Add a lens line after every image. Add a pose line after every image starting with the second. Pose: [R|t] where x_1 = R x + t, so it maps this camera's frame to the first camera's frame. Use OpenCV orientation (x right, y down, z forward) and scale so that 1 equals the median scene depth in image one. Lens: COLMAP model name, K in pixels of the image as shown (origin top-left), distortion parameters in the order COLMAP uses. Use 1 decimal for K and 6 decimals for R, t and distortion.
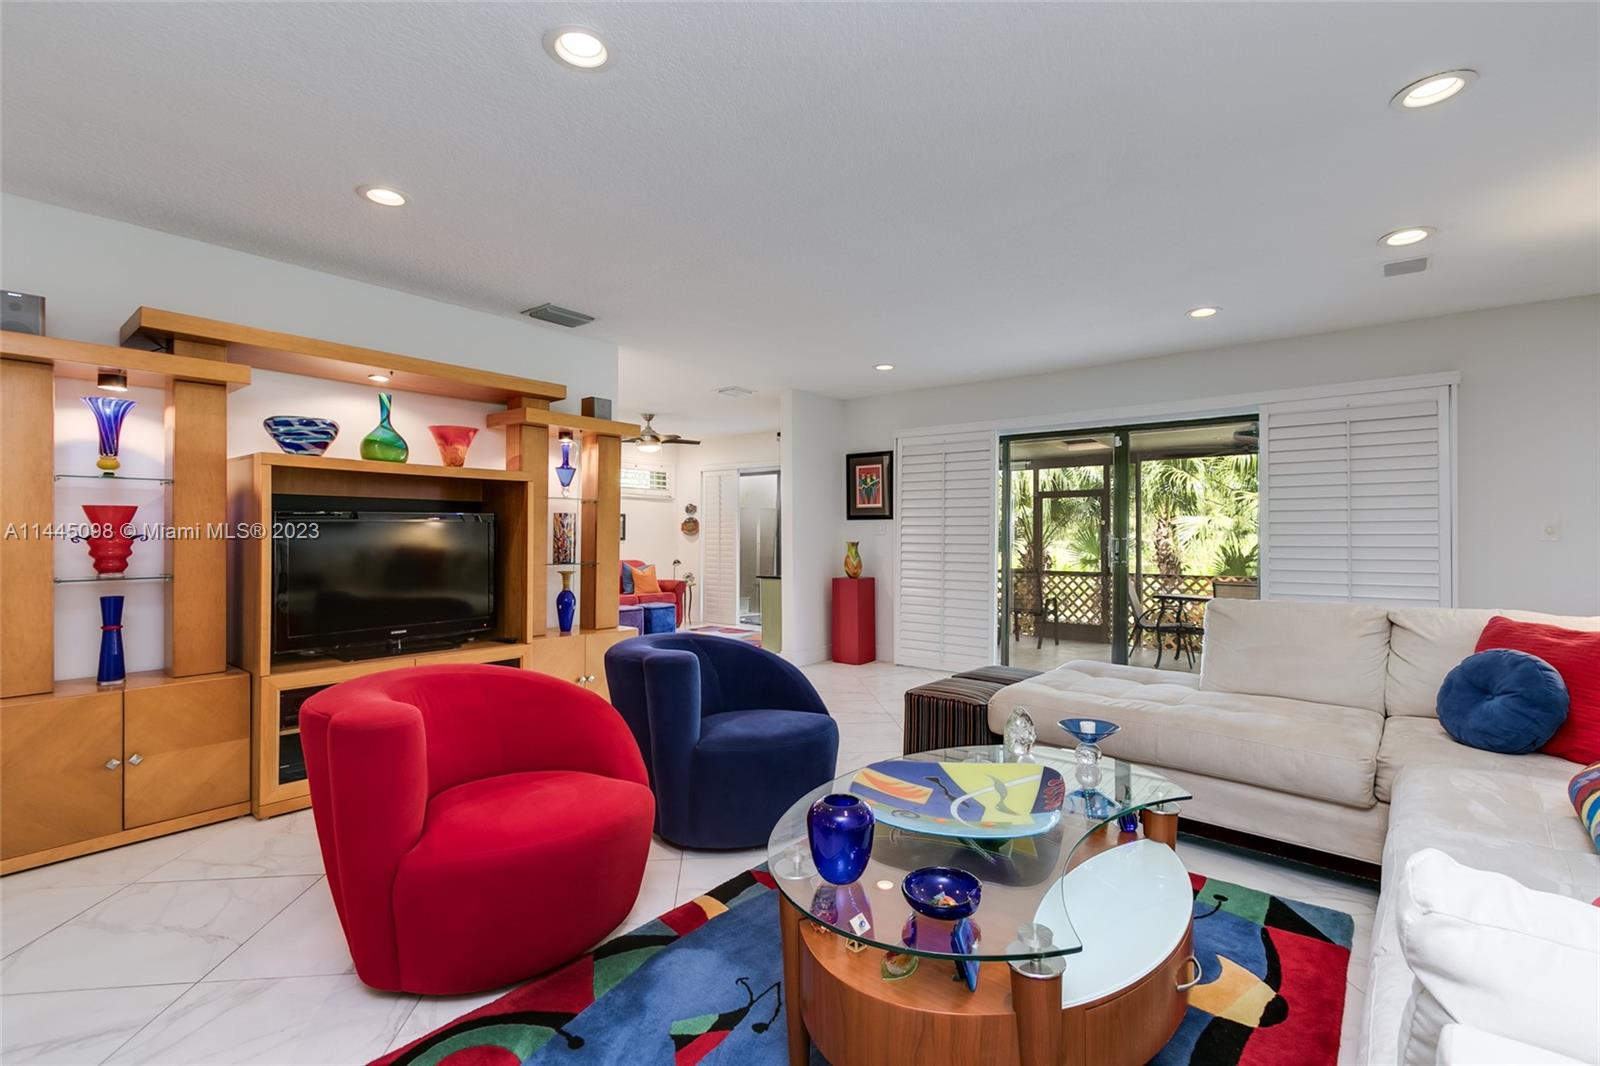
lens RADIAL K [[732.9, 0, 801.4], [0, 732.9, 534.5], [0, 0, 1]] dist [0.001076, 0.001127]
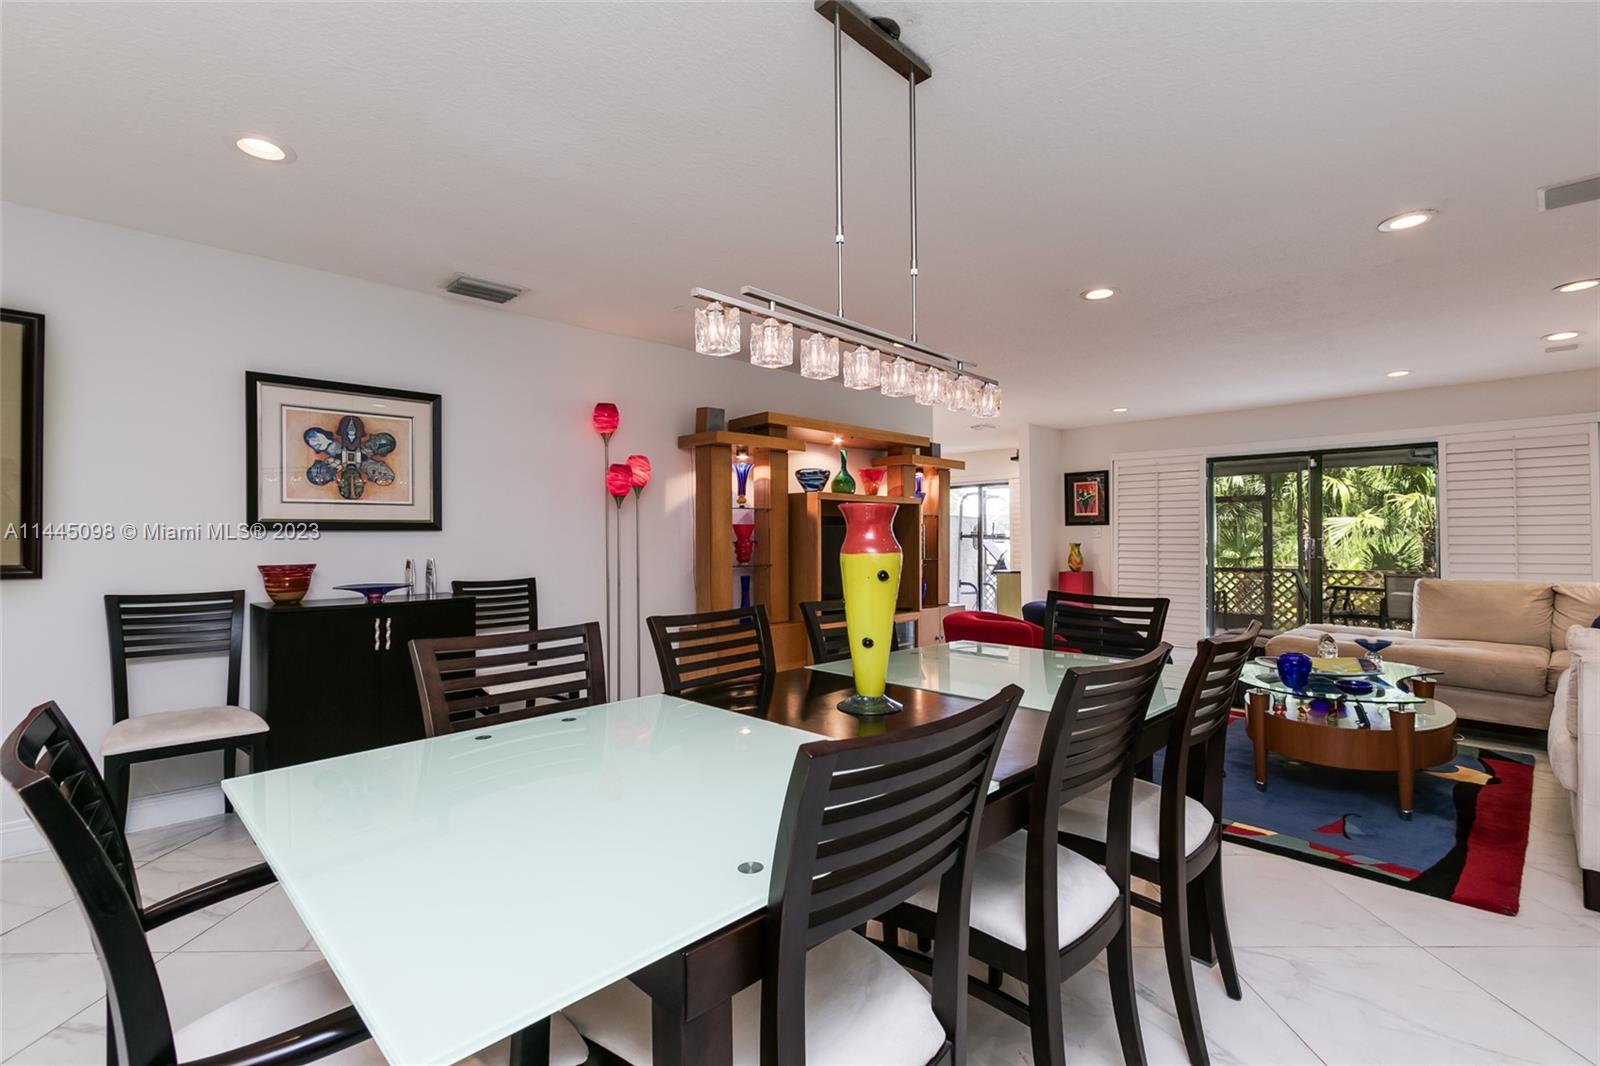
lens RADIAL K [[732.9, 0, 801.4], [0, 732.9, 534.5], [0, 0, 1]] dist [0.001076, 0.001127]
pose [[0.993564, -0.007633, -0.113017, -0.275811], [0.007259, 0.999967, -0.003723, -0.003575], [0.113042, 0.002878, 0.993586, -0.331547]]
